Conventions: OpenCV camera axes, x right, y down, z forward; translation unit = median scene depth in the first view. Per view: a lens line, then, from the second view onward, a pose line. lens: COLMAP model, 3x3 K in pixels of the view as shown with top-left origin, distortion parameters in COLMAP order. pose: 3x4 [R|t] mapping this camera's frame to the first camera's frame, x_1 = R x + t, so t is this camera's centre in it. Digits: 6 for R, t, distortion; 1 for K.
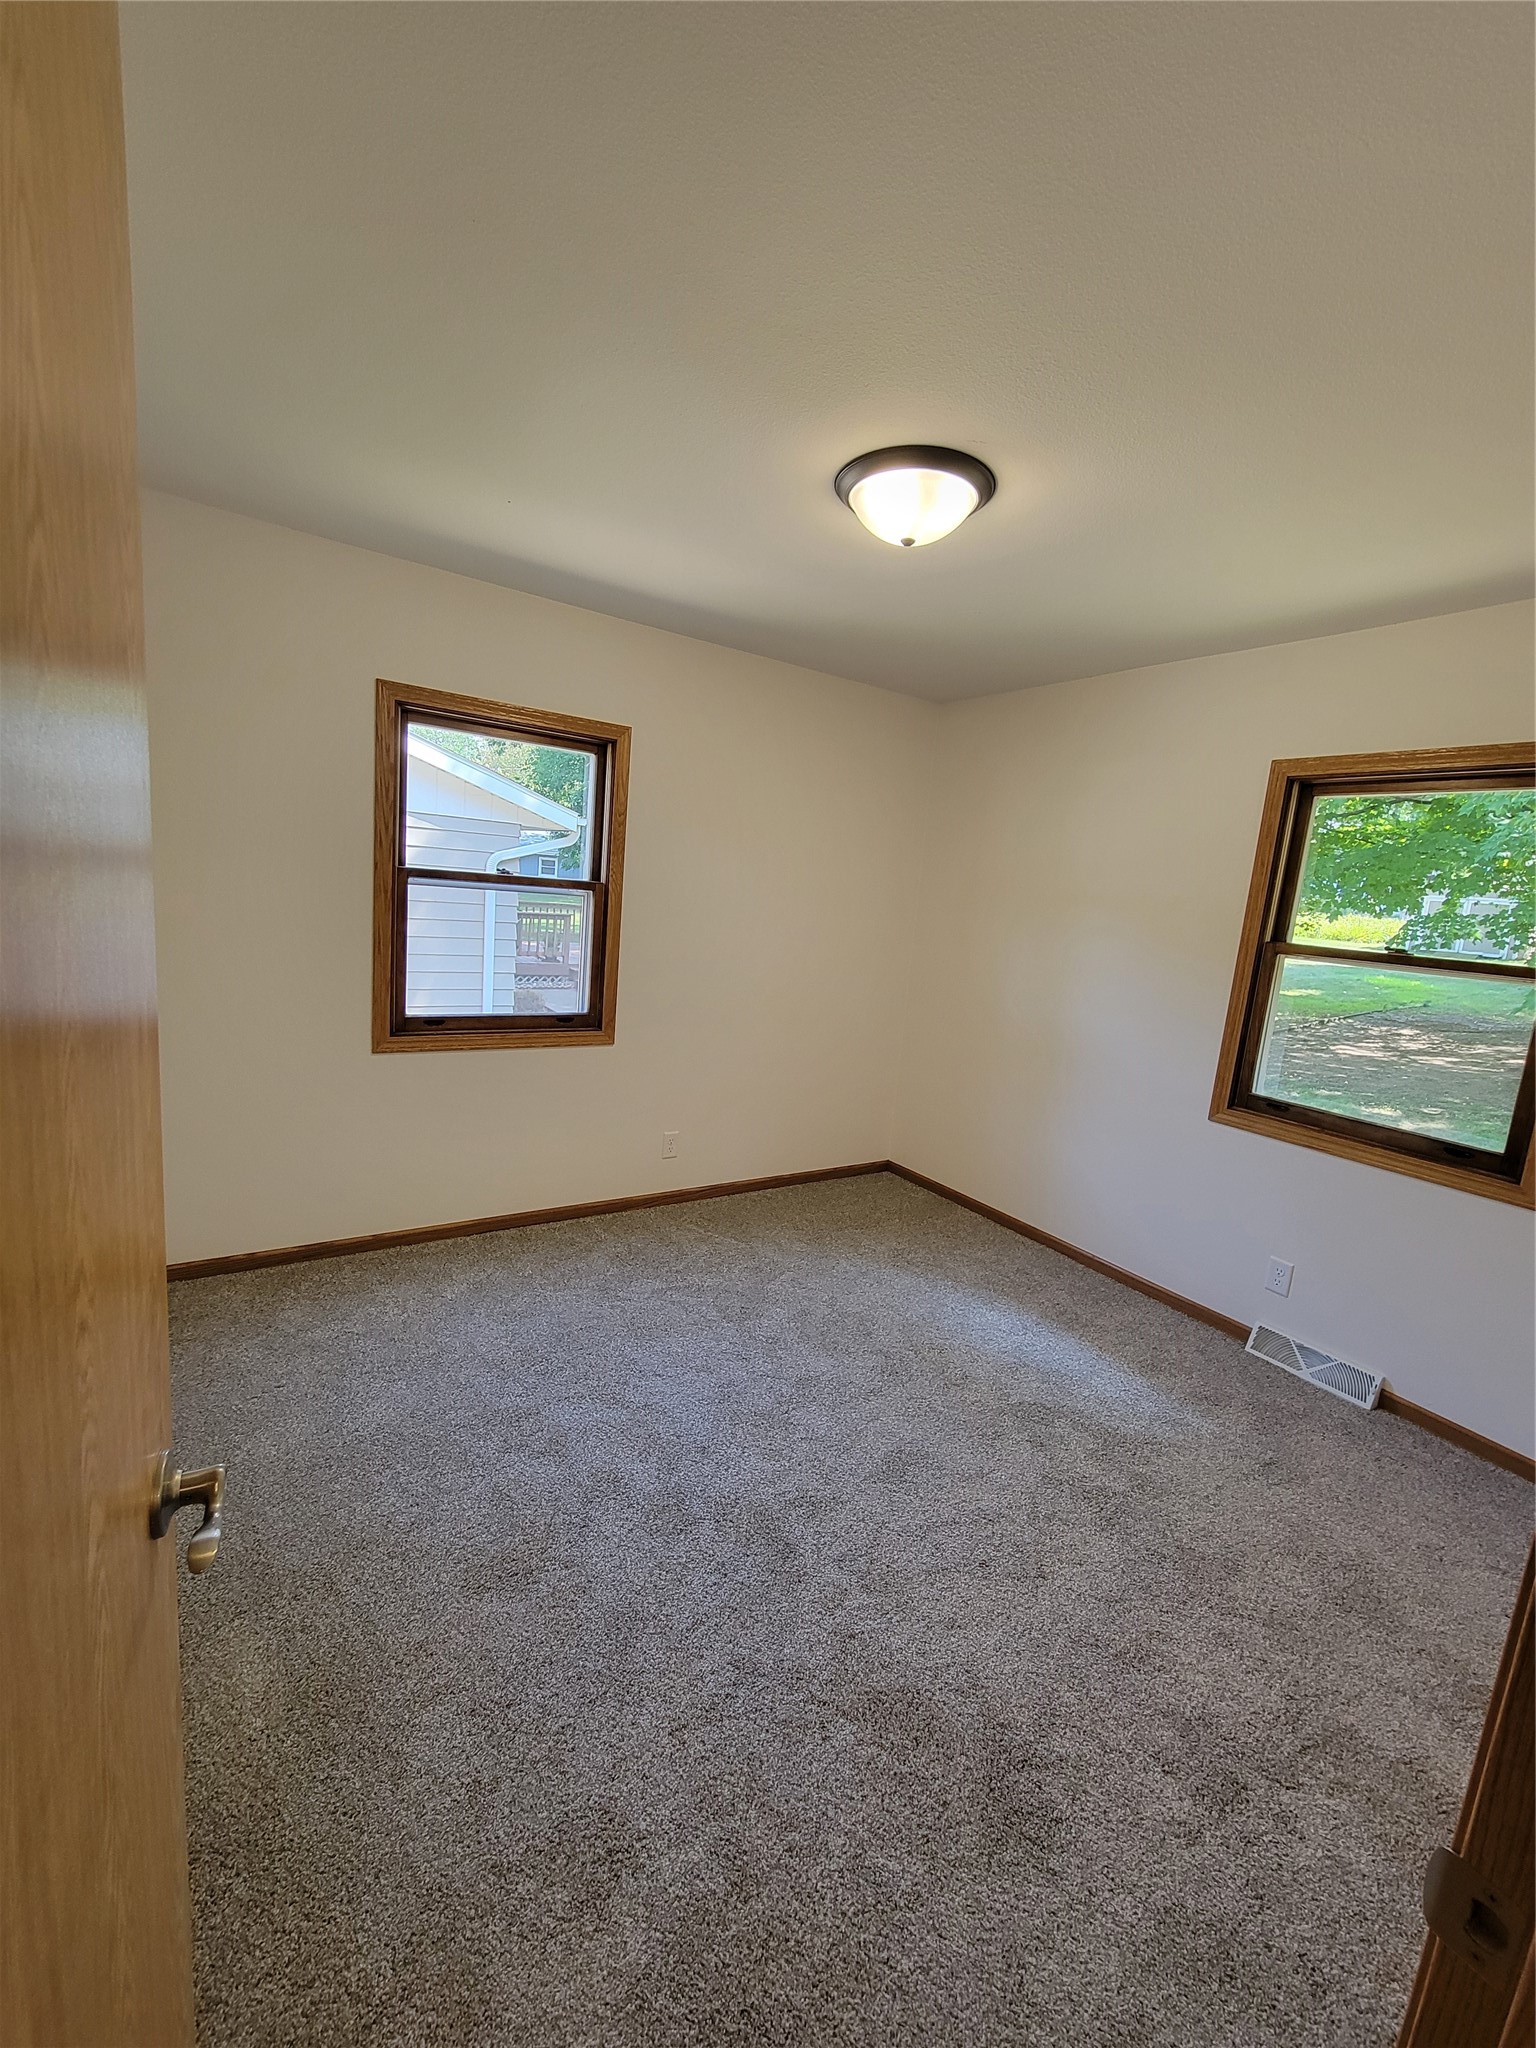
lens RADIAL K [[829.9, 0, 752.7], [0, 829.9, 1021.6], [0, 0, 1]] dist [-0.000658, -0.000086]
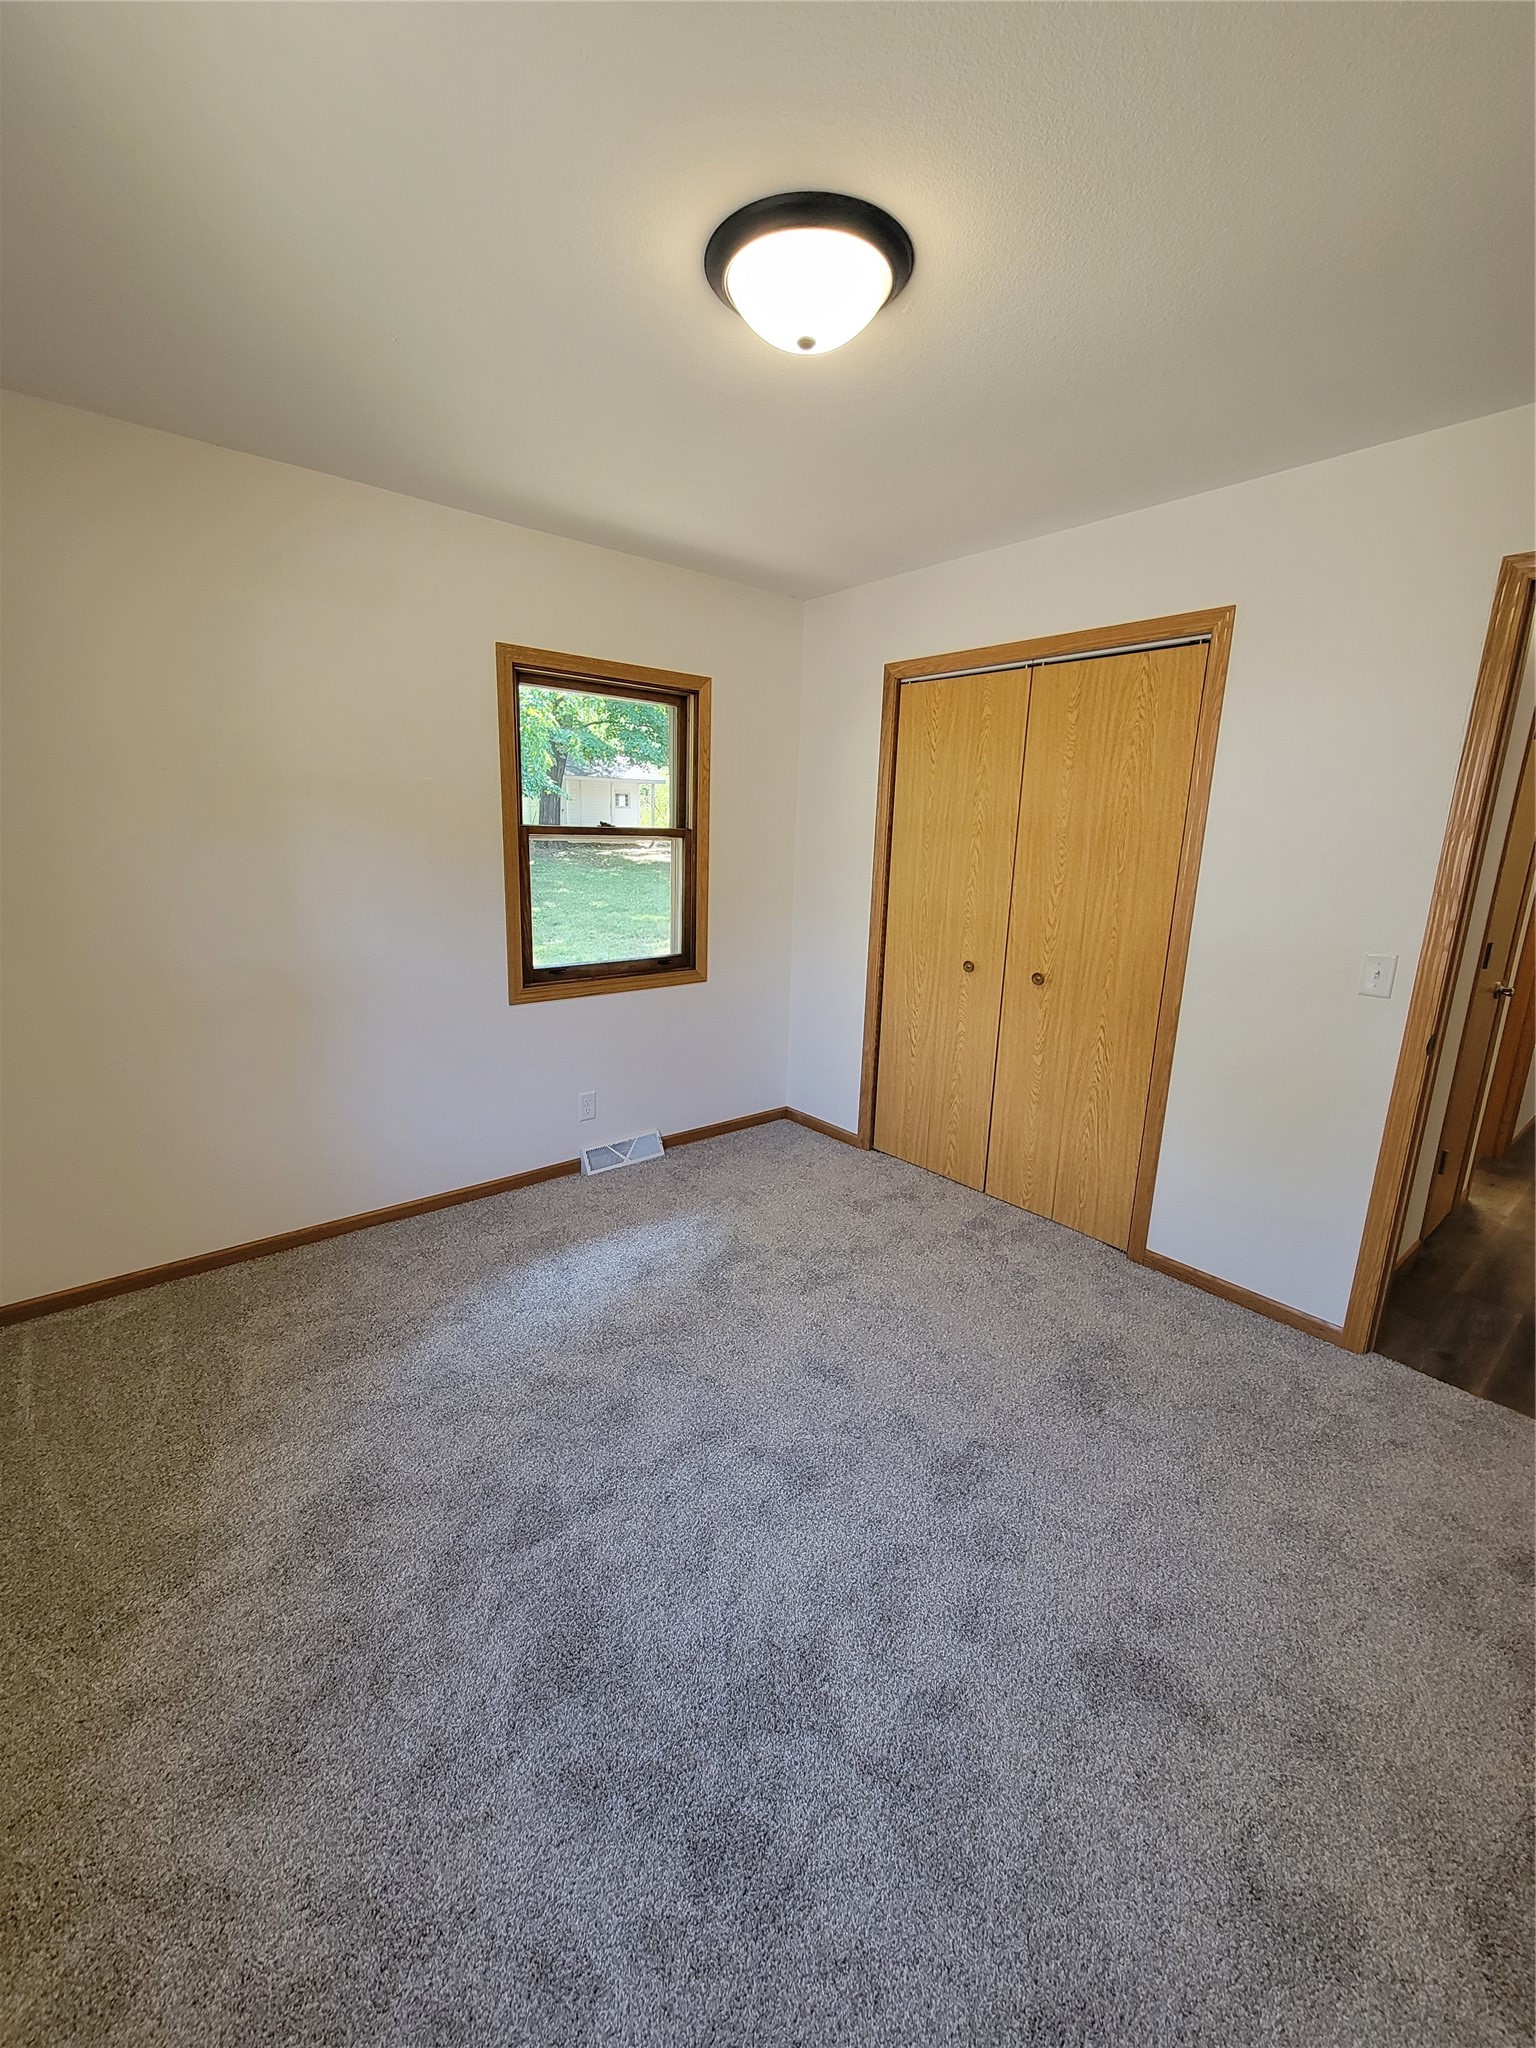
lens RADIAL K [[832.0, 0, 769.0], [0, 832.0, 1011.0], [0, 0, 1]] dist [0.001405, 0.000086]
pose [[-0.130982, -0.290548, 0.947853, -0.583260], [0.119583, 0.944479, 0.306039, -0.184718], [-0.984146, 0.153432, -0.088965, 0.962233]]
